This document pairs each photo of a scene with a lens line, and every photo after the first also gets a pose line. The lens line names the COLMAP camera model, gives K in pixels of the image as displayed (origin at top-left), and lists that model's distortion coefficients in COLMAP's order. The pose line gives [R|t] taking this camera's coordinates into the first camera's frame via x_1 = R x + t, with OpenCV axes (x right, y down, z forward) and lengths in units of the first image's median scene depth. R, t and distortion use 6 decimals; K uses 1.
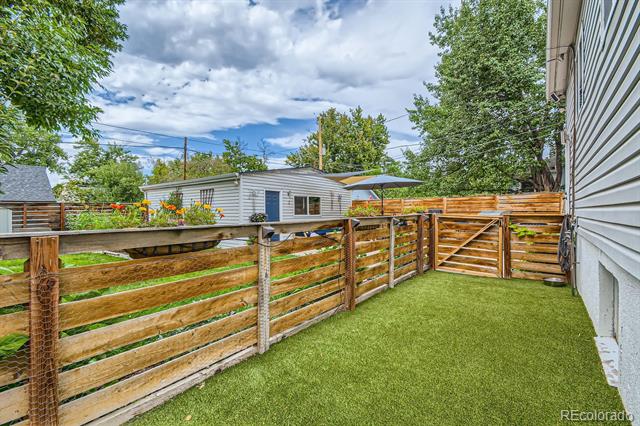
lens RADIAL K [[288.7, 0, 332.5], [0, 288.7, 211.8], [0, 0, 1]] dist [0.063987, -0.032954]
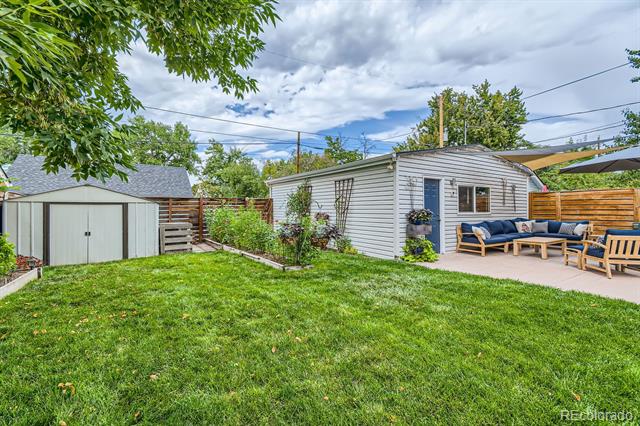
lens RADIAL K [[288.7, 0, 332.5], [0, 288.7, 211.8], [0, 0, 1]] dist [0.063987, -0.032954]
pose [[0.954387, 0.008074, -0.298462, -0.070842], [-0.004917, 0.999924, 0.011329, 0.001223], [0.298531, -0.009345, 0.954354, 0.071617]]
